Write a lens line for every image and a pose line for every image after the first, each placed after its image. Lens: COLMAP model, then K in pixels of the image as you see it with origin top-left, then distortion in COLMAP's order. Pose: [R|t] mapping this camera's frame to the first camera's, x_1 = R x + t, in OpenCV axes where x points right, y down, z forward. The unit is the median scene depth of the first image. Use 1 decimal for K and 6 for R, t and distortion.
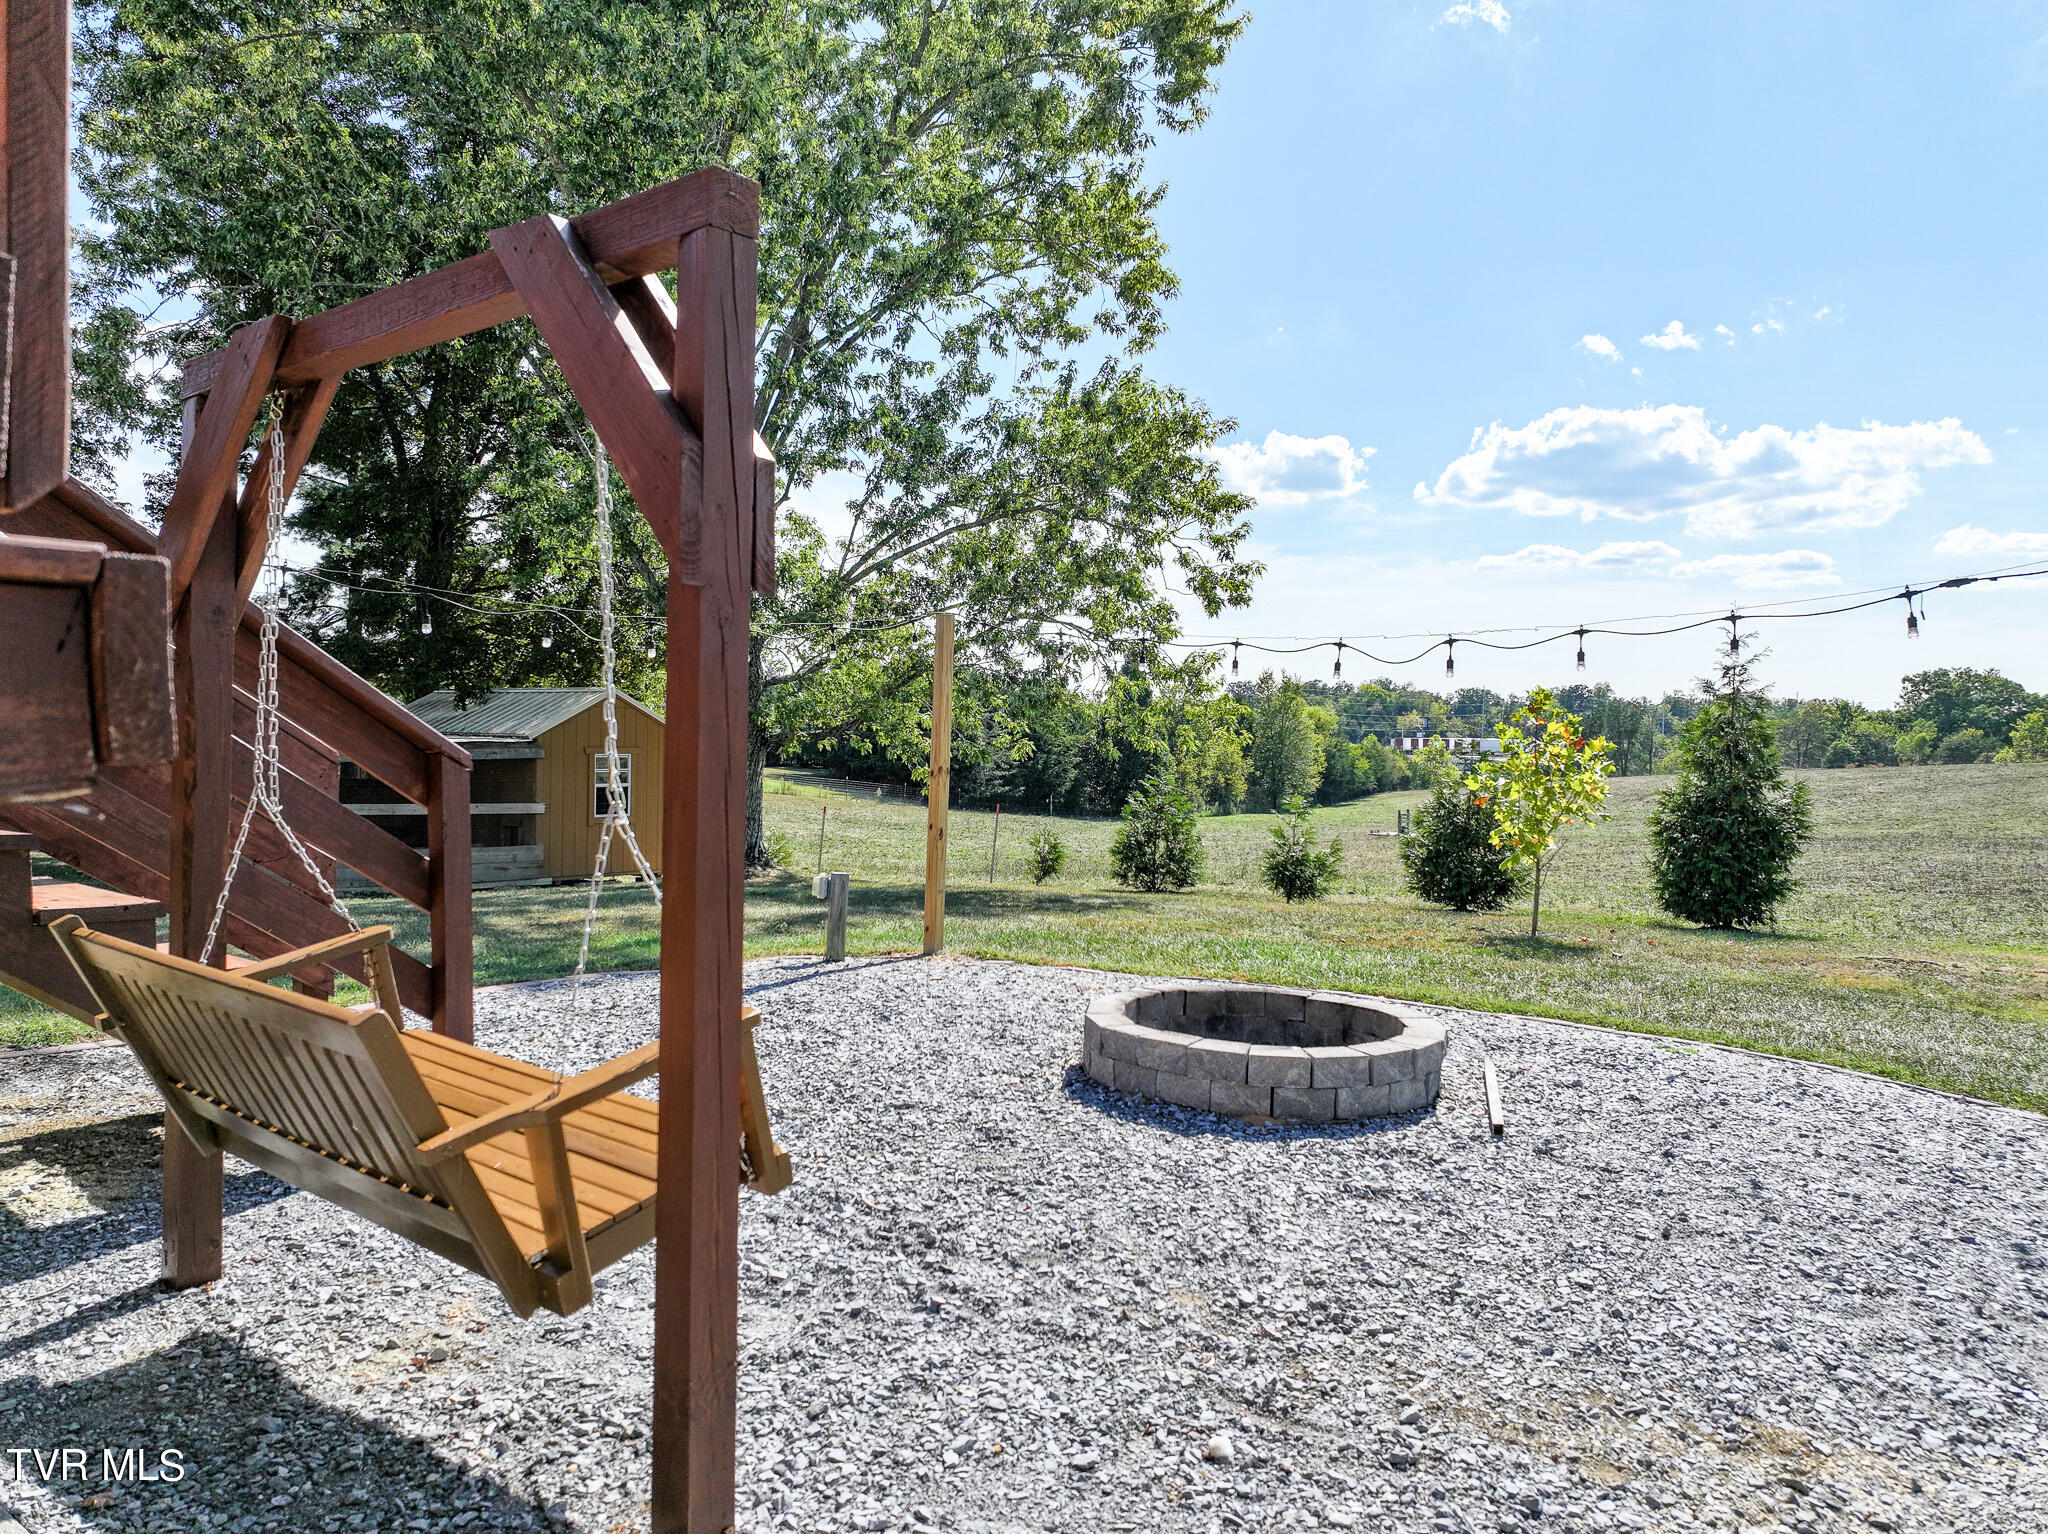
lens RADIAL K [[1451.9, 0, 1025.4], [0, 1451.9, 741.0], [0, 0, 1]] dist [0.001810, 0.013591]
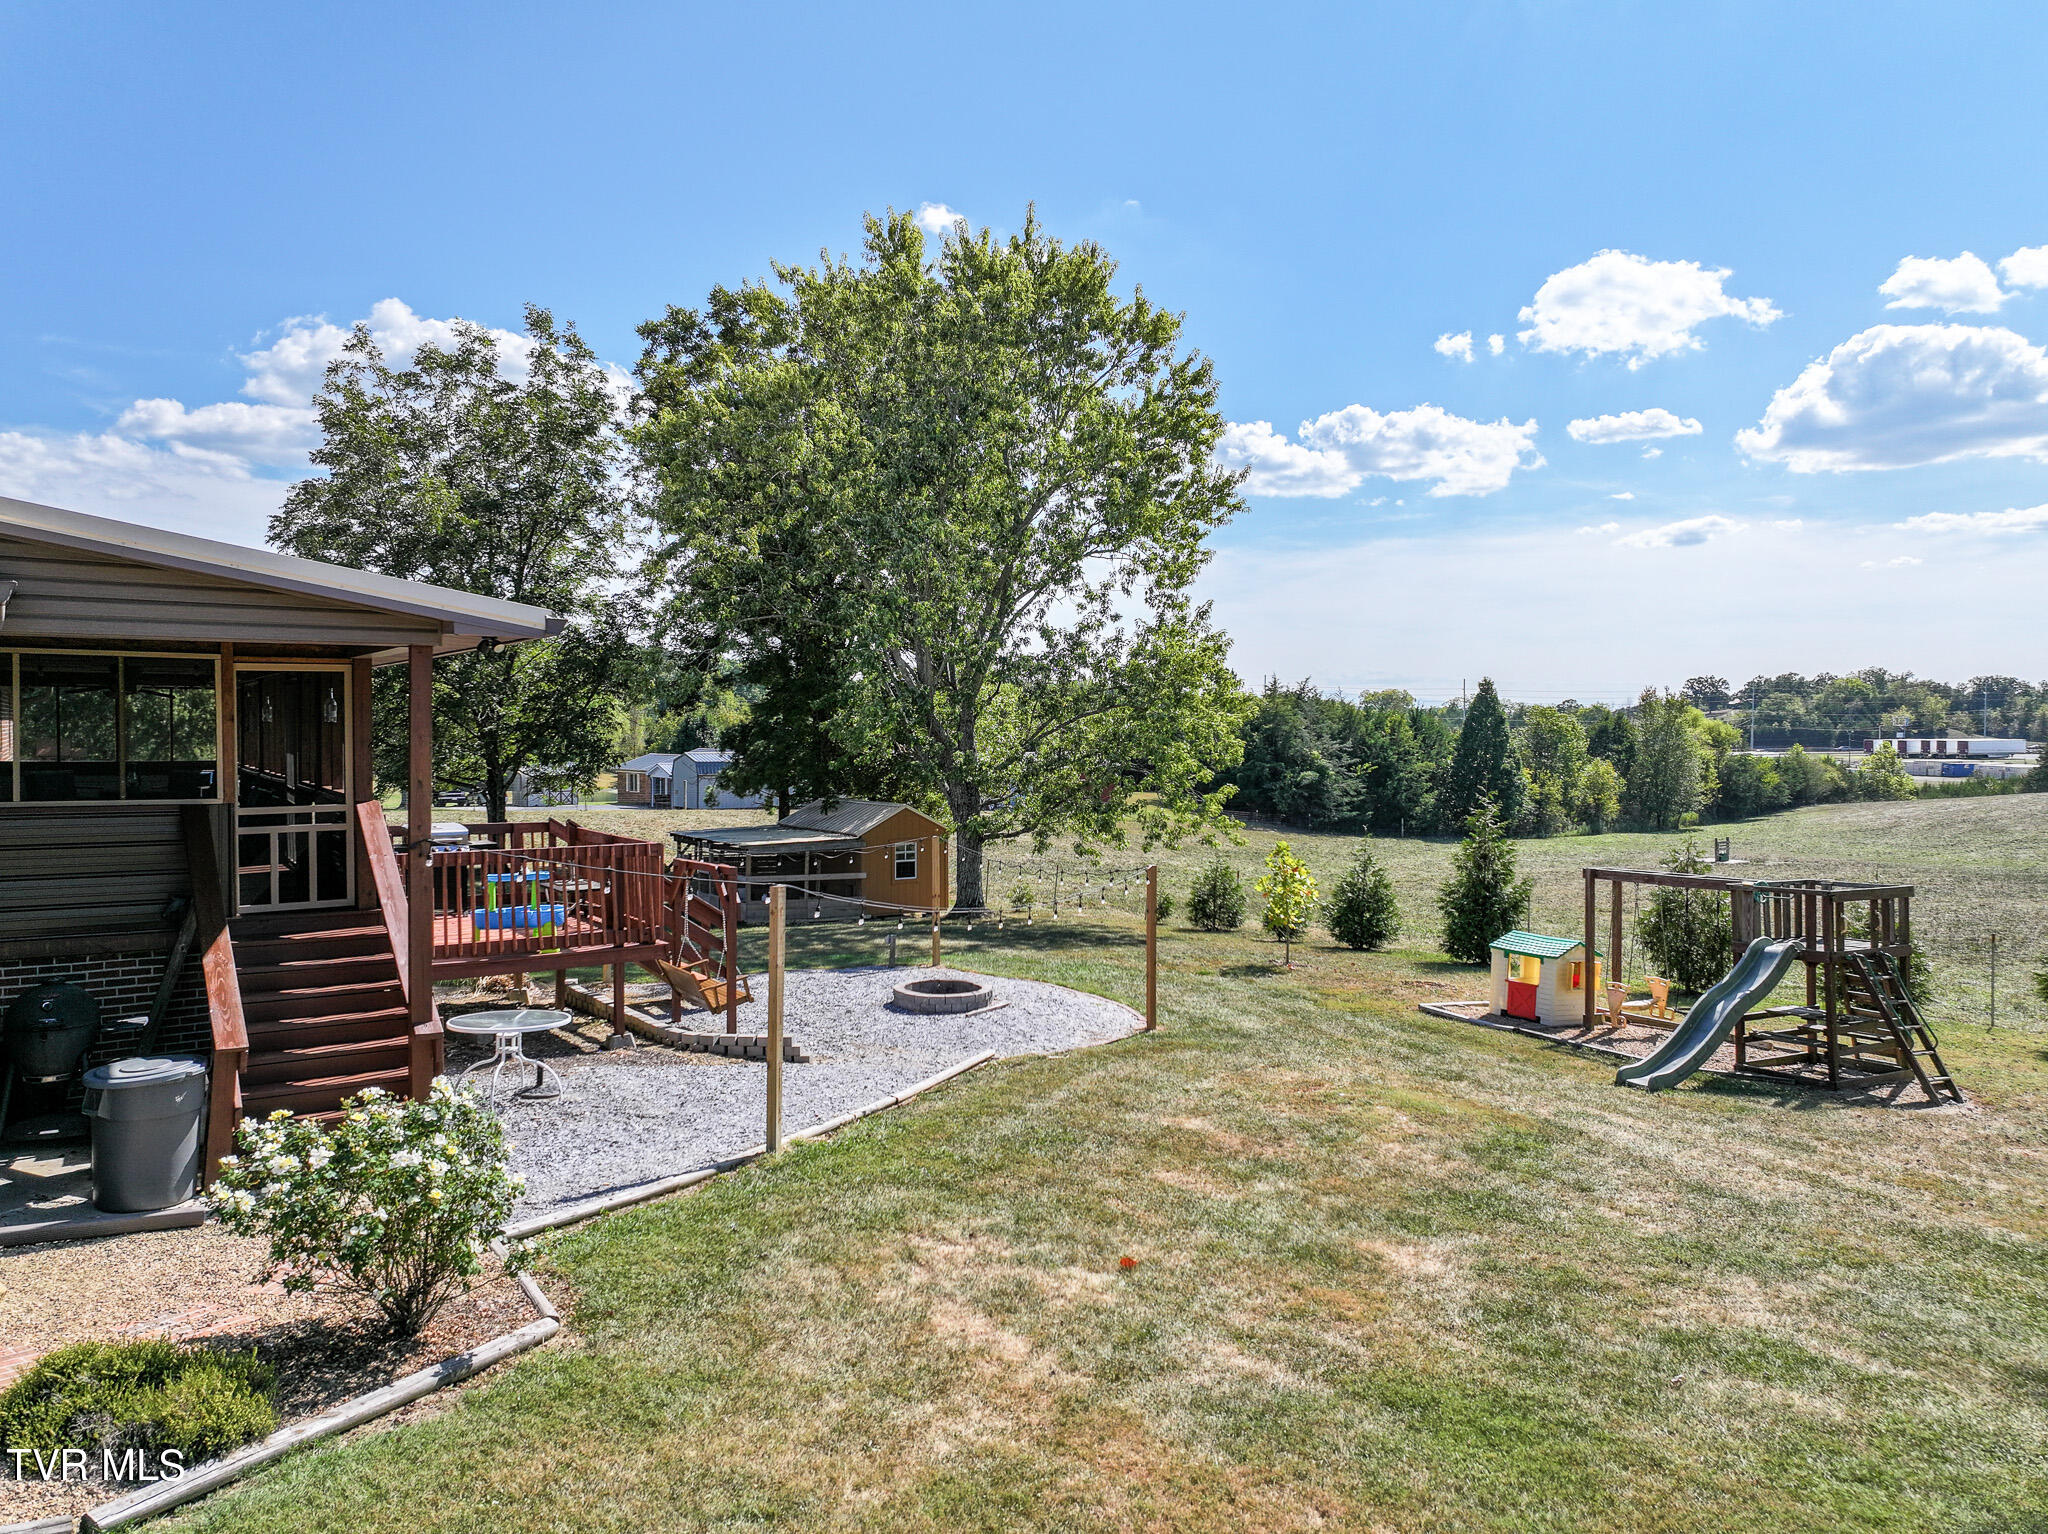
lens RADIAL K [[1451.9, 0, 1025.4], [0, 1451.9, 741.0], [0, 0, 1]] dist [0.001810, 0.013591]
pose [[0.954641, -0.015105, -0.297376, 0.338121], [0.014790, 0.999885, -0.003307, -0.096485], [0.297392, -0.001241, 0.954755, -0.556084]]
